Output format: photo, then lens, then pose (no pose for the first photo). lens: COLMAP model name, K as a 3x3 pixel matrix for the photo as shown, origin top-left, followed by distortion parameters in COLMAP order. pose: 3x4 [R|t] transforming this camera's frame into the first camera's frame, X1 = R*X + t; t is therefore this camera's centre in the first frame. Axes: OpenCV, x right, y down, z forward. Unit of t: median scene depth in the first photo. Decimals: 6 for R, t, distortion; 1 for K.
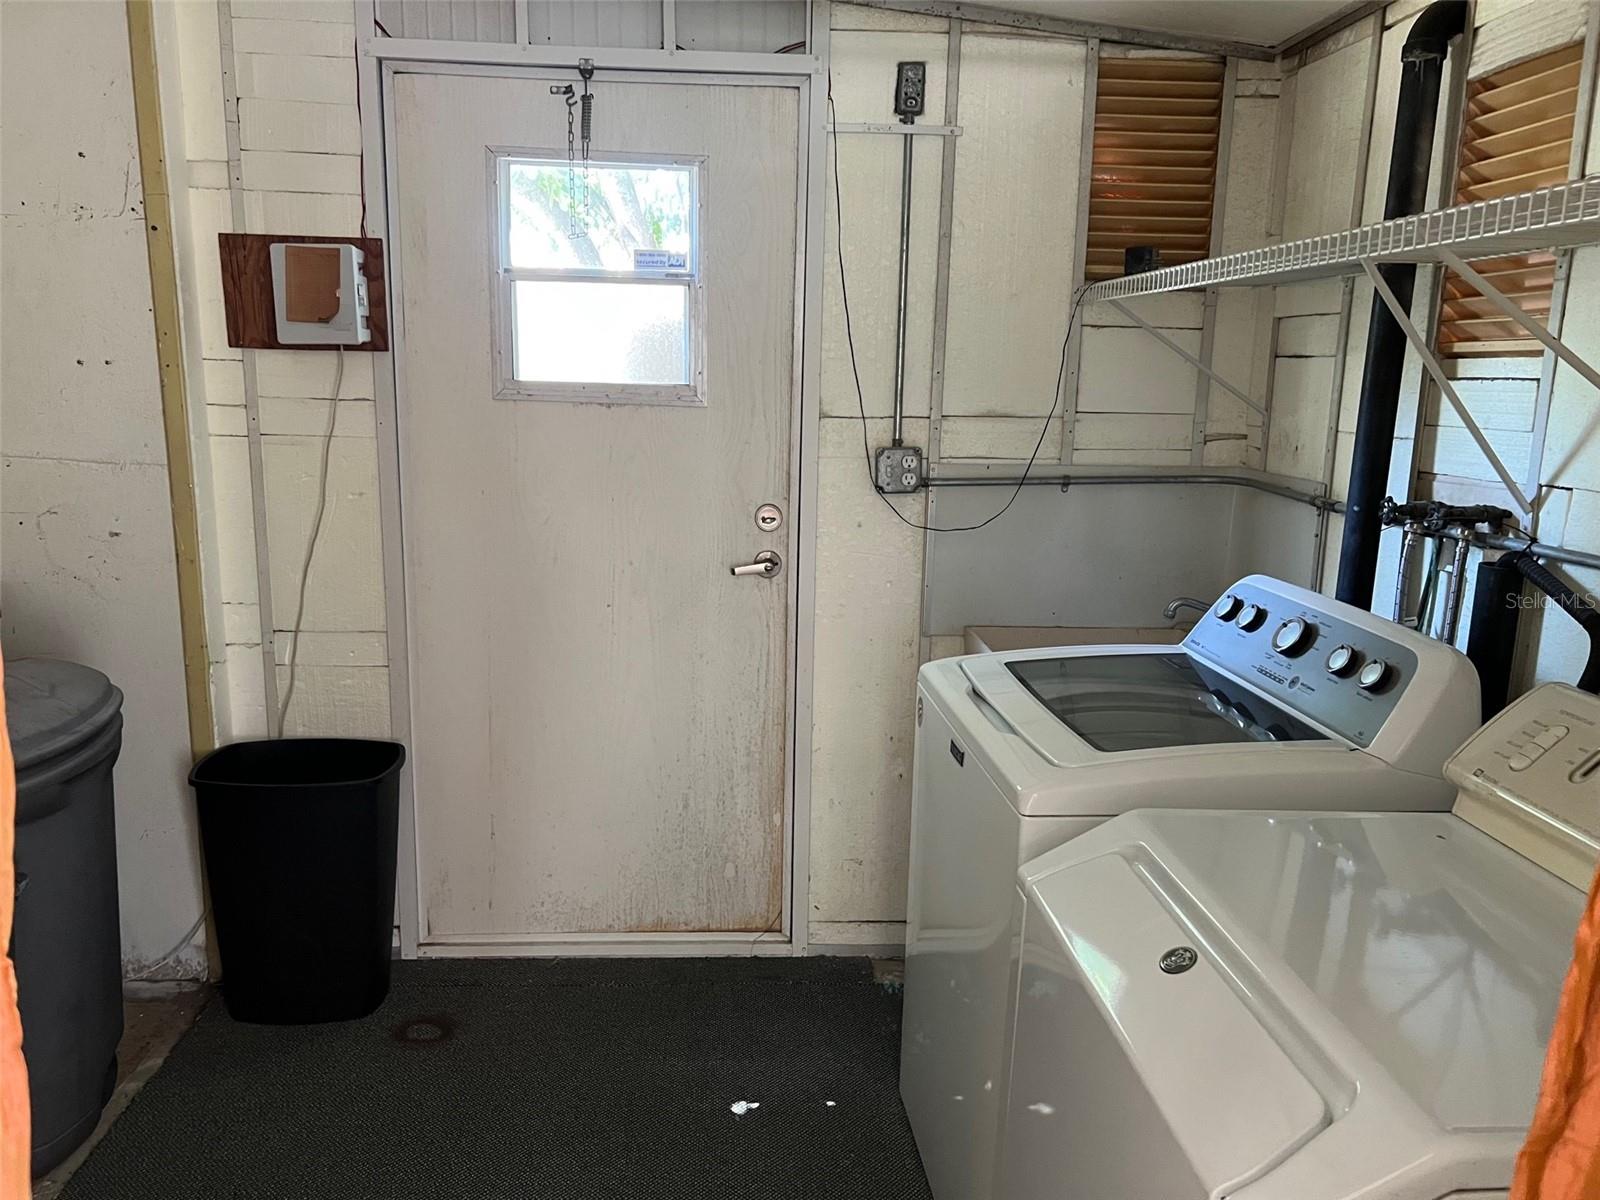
lens RADIAL K [[1205.6, 0, 798.4], [0, 1205.6, 612.7], [0, 0, 1]] dist [0.031626, -0.029906]
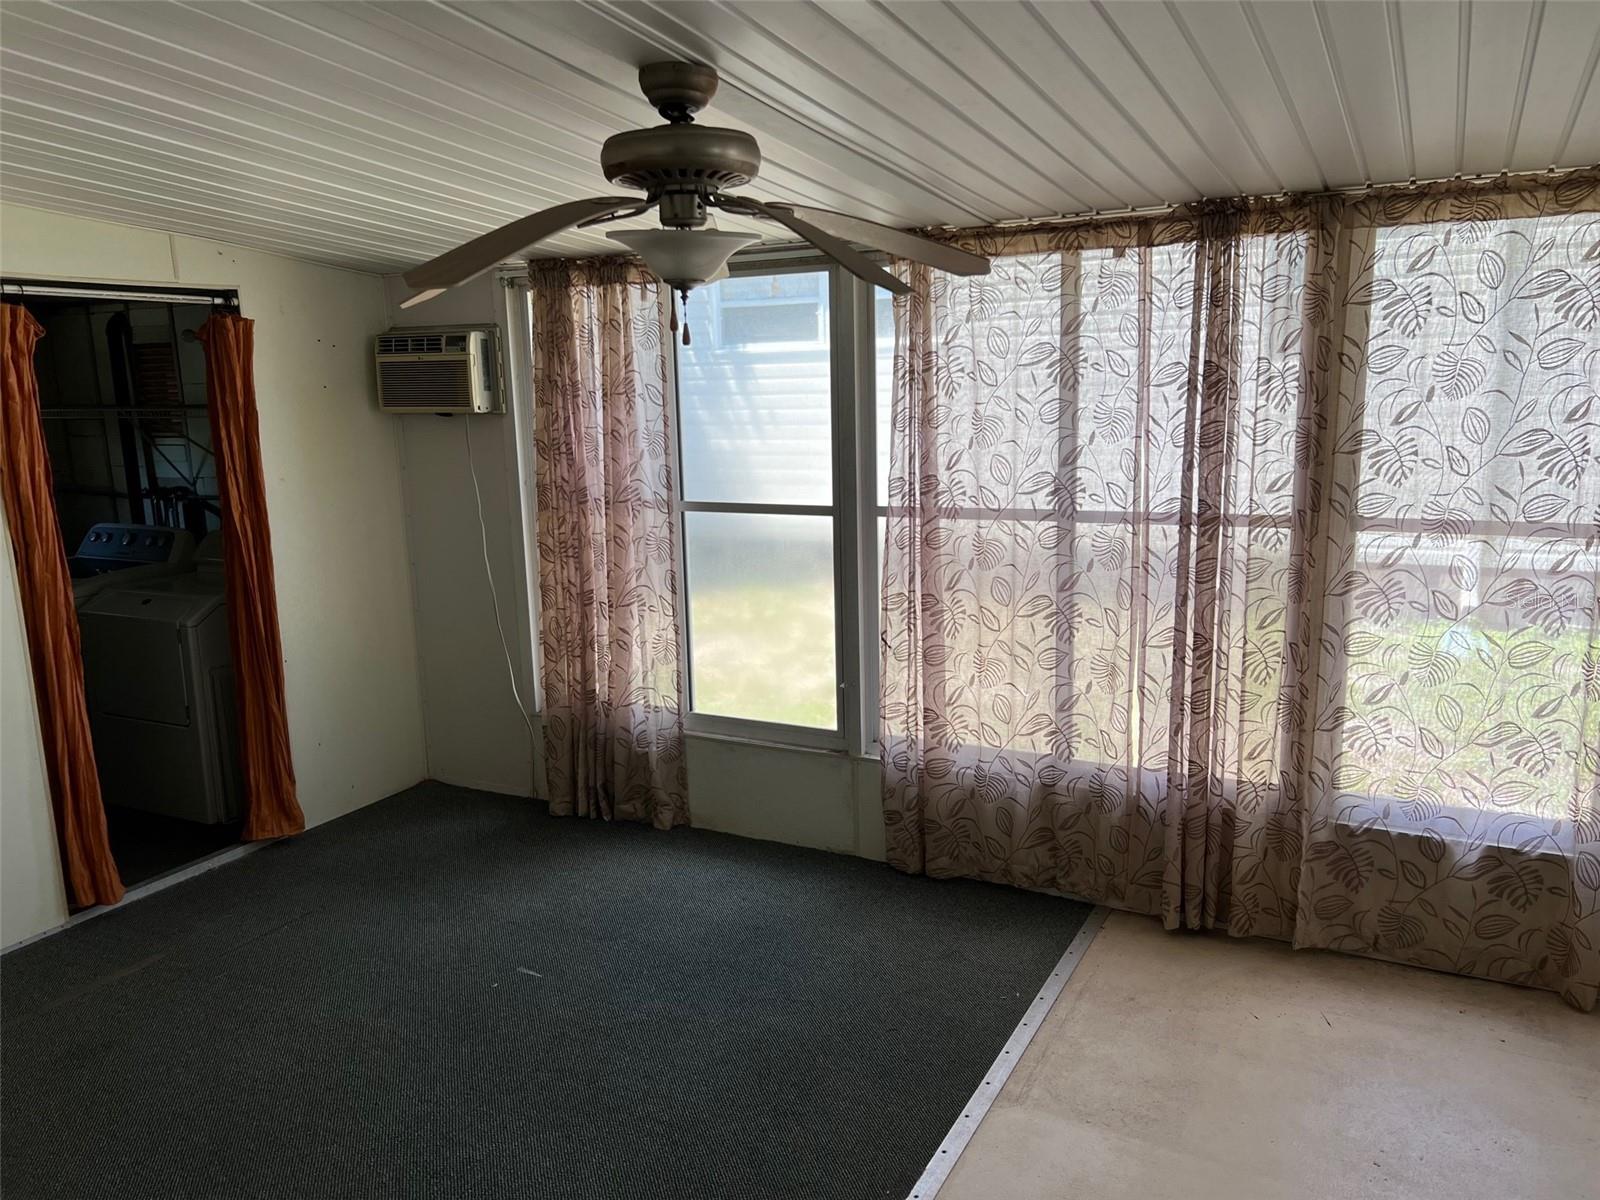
lens RADIAL K [[1205.6, 0, 795.8], [0, 1205.6, 597.5], [0, 0, 1]] dist [0.031626, -0.029906]
pose [[0.511894, -0.197659, 0.836000, -1.098712], [0.208146, 0.972709, 0.102532, 0.171691], [-0.833451, 0.121525, 0.539065, -1.678885]]
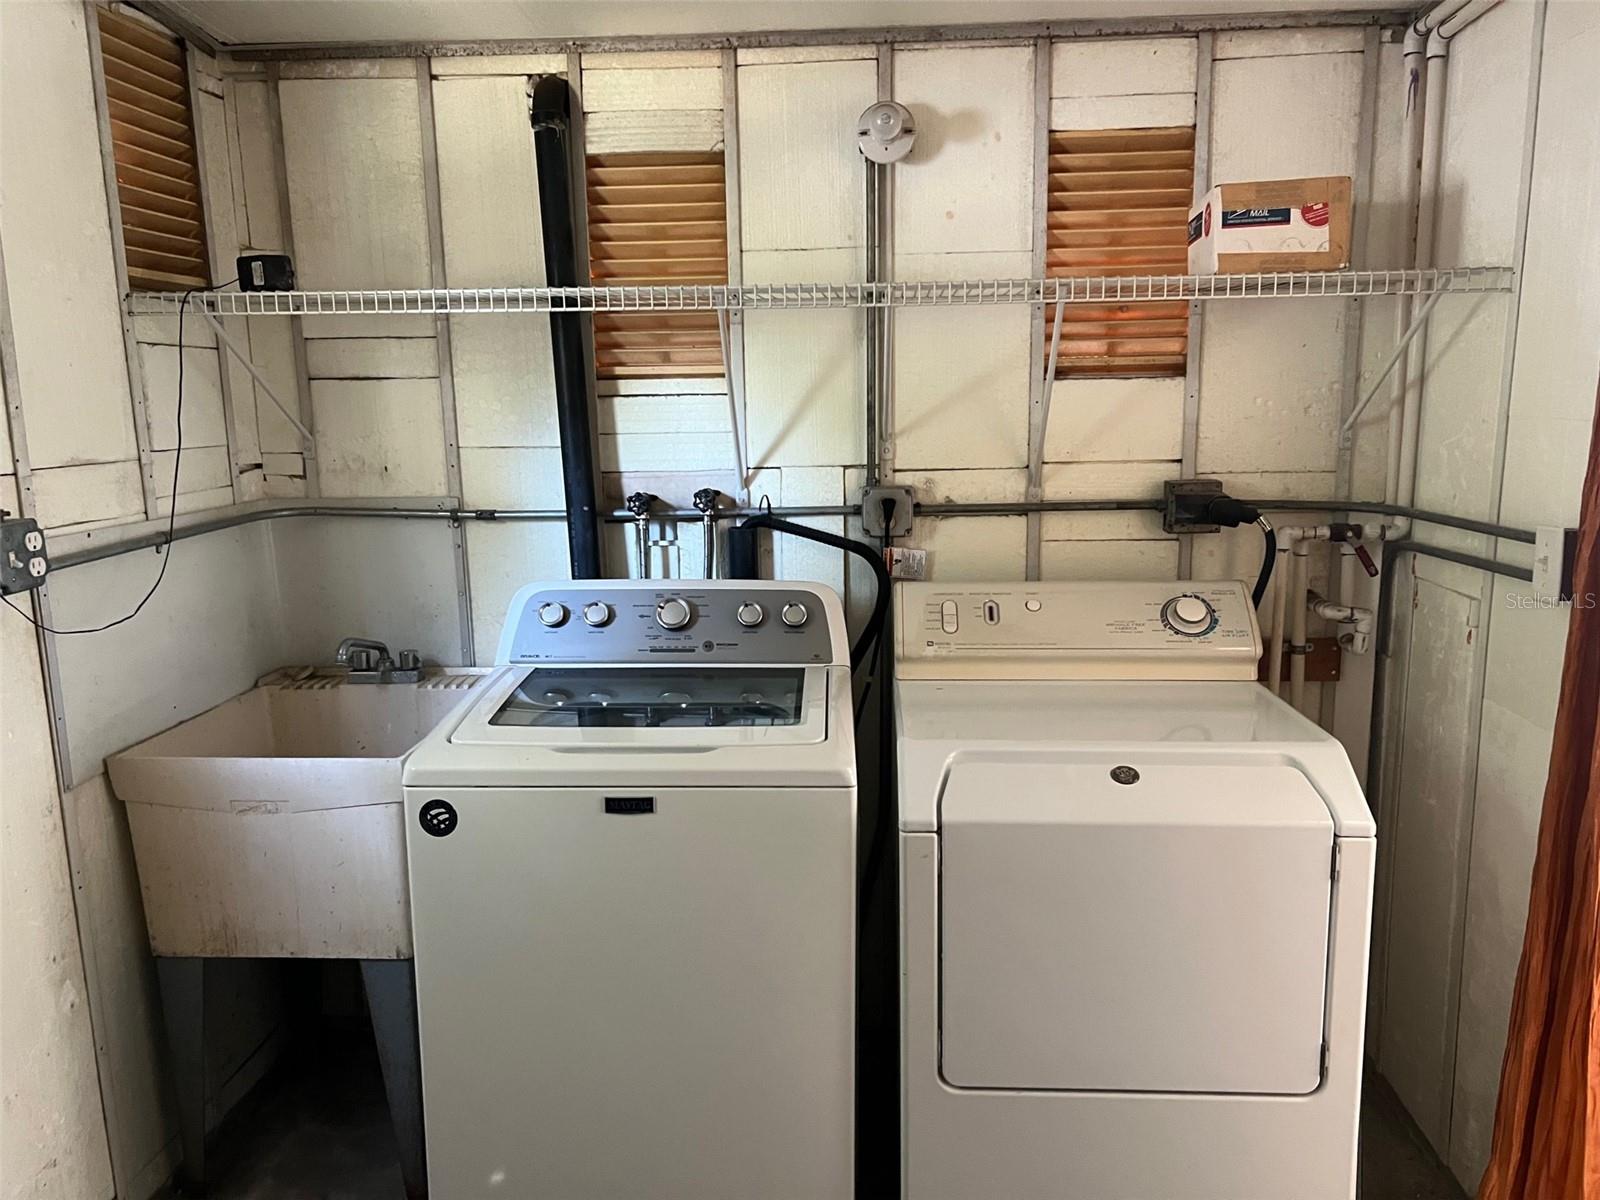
lens RADIAL K [[1205.6, 0, 801.9], [0, 1205.6, 603.2], [0, 0, 1]] dist [0.031626, -0.029906]
pose [[0.132196, -0.193809, 0.972092, -0.675351], [0.213169, 0.963311, 0.163069, -0.147817], [-0.968030, 0.185663, 0.168660, 0.641305]]
